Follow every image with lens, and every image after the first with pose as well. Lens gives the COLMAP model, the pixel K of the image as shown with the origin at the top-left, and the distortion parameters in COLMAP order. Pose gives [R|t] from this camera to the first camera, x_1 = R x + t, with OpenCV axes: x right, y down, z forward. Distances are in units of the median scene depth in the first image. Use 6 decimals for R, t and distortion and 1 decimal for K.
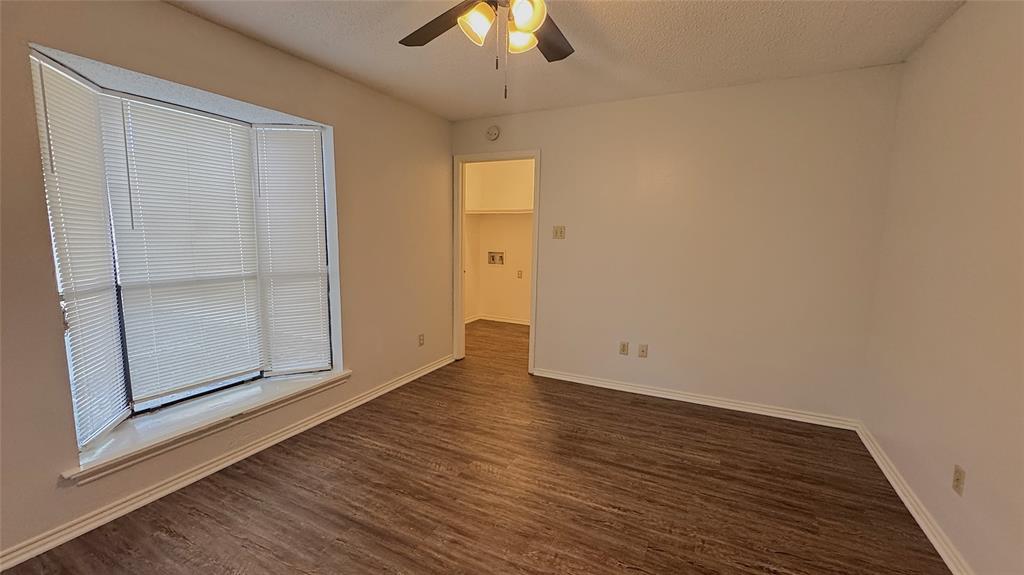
lens RADIAL K [[418.3, 0, 513.7], [0, 418.3, 285.0], [0, 0, 1]] dist [-0.001235, -0.000037]
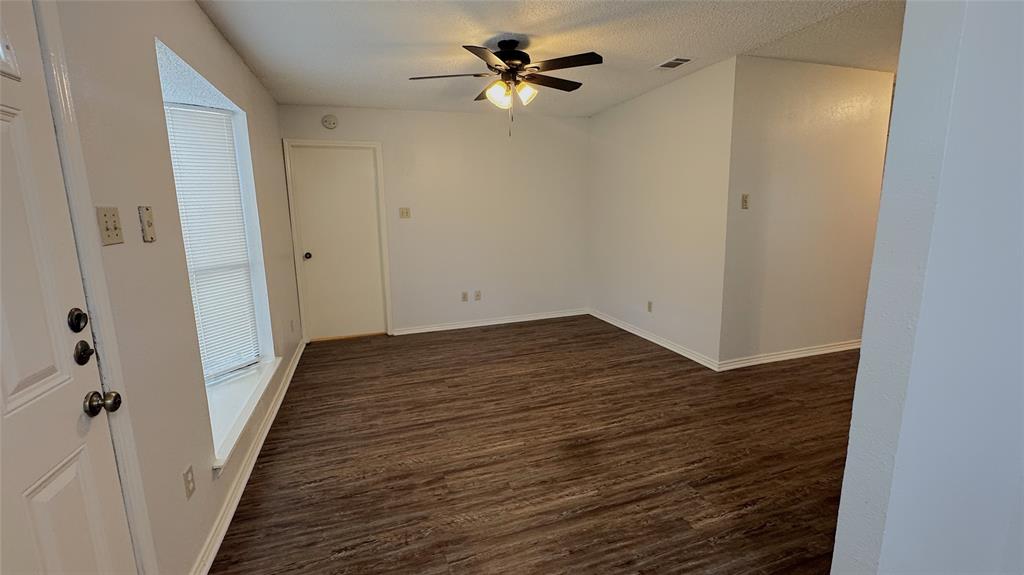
lens RADIAL K [[450.1, 0, 519.0], [0, 450.1, 286.6], [0, 0, 1]] dist [0.002087, 0.000098]
pose [[0.695603, -0.152667, 0.702018, -0.865658], [0.121977, 0.988070, 0.094012, 0.004799], [-0.707996, 0.020235, 0.705927, -0.215706]]
